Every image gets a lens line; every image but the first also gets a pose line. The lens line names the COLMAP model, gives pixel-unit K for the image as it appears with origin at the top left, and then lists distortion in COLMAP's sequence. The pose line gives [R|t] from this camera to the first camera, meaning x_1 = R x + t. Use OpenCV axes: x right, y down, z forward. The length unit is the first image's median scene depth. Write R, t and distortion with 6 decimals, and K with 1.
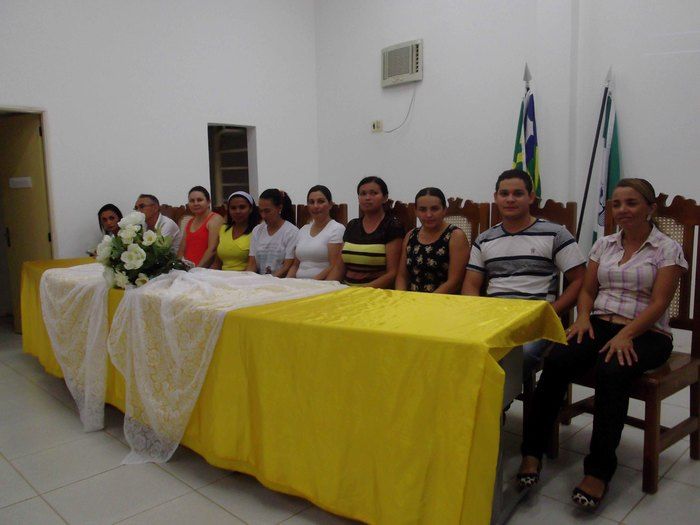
lens RADIAL K [[580.8, 0, 350.0], [0, 580.8, 262.5], [0, 0, 1]] dist [-0.052189, 0.077768]
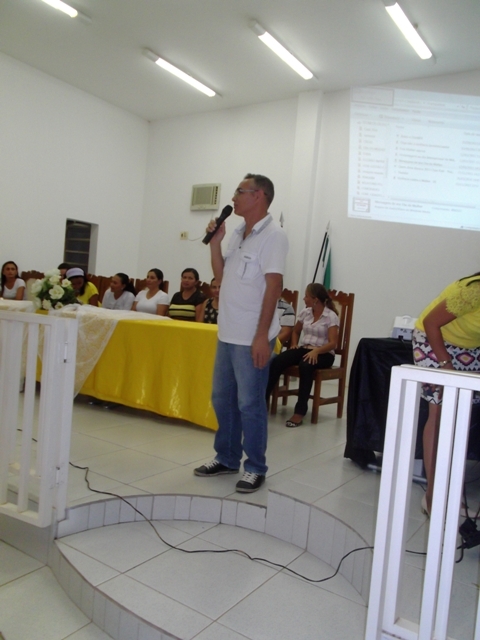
lens RADIAL K [[531.0, 0, 240.0], [0, 531.0, 320.0], [0, 0, 1]] dist [-0.052189, 0.077768]
pose [[0.974348, 0.100507, 0.201357, -0.097096], [-0.085686, 0.993021, -0.081040, 0.109120], [-0.208097, 0.061708, 0.976160, -0.485297]]
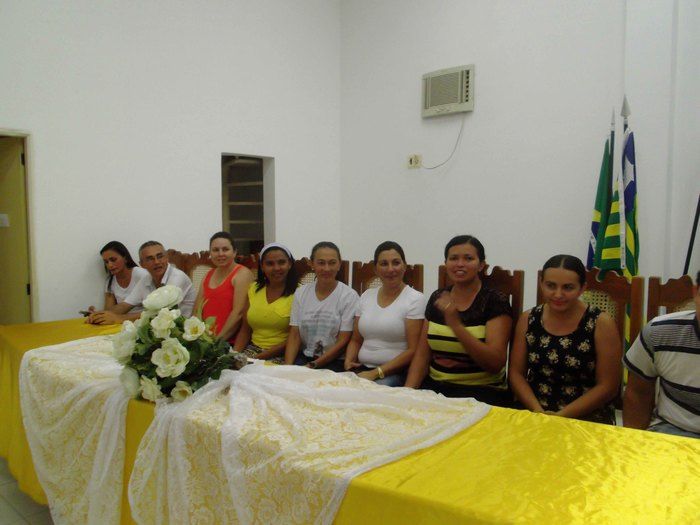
lens RADIAL K [[580.8, 0, 350.0], [0, 580.8, 262.5], [0, 0, 1]] dist [-0.052189, 0.077768]
pose [[0.998622, 0.020215, 0.048437, -0.136825], [-0.018095, 0.998876, -0.043805, -0.065142], [-0.049268, 0.042868, 0.997865, 0.211937]]
